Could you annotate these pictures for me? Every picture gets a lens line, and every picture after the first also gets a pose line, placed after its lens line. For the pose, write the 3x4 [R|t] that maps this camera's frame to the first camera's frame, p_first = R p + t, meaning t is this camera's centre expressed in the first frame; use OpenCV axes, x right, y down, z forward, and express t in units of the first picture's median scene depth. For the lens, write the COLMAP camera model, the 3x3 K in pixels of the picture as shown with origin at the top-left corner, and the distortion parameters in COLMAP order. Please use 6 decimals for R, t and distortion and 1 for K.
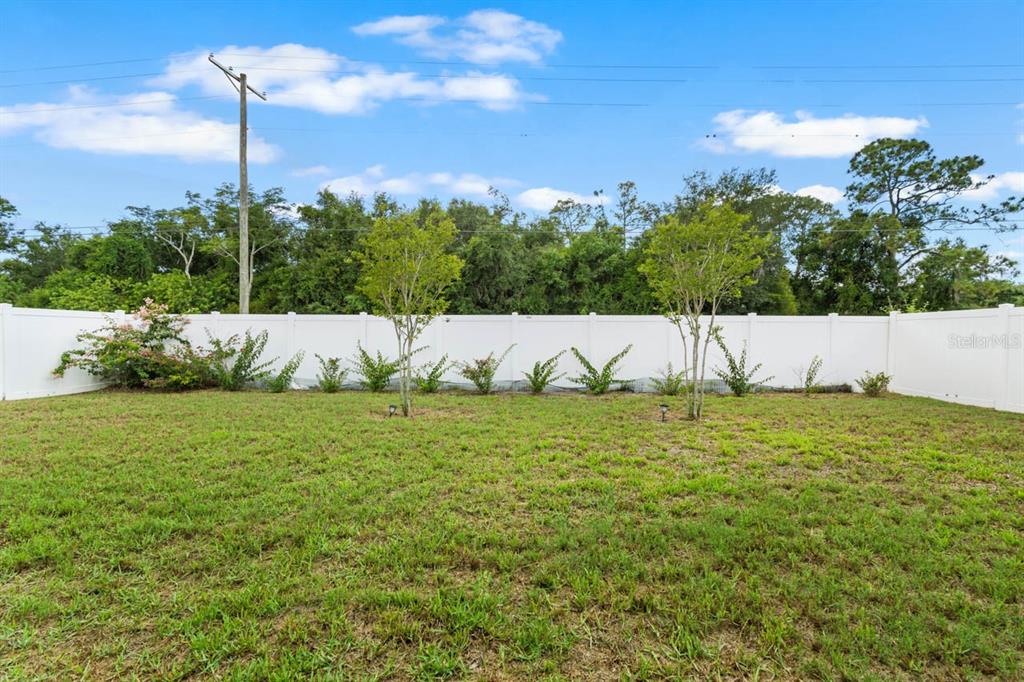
lens RADIAL K [[457.7, 0, 513.9], [0, 457.7, 333.8], [0, 0, 1]] dist [0.001194, -0.000733]
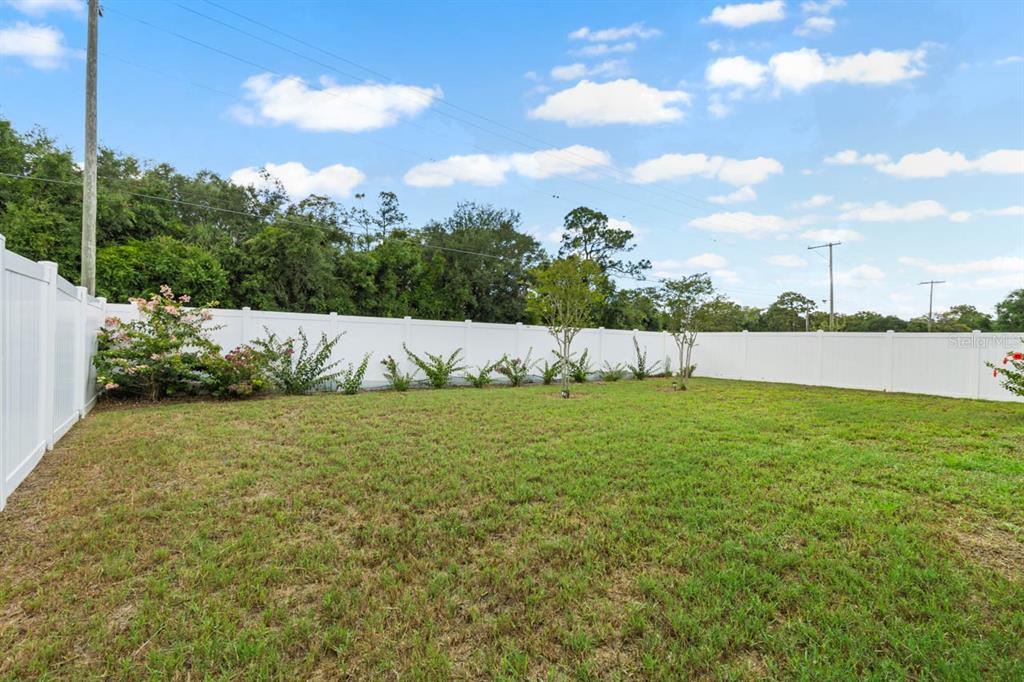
lens RADIAL K [[457.7, 0, 513.9], [0, 457.7, 333.8], [0, 0, 1]] dist [0.001194, -0.000733]
pose [[0.780647, 0.025429, 0.624454, -0.284952], [-0.021205, 0.999674, -0.014200, 0.001227], [-0.624612, -0.002156, 0.780932, 0.003589]]
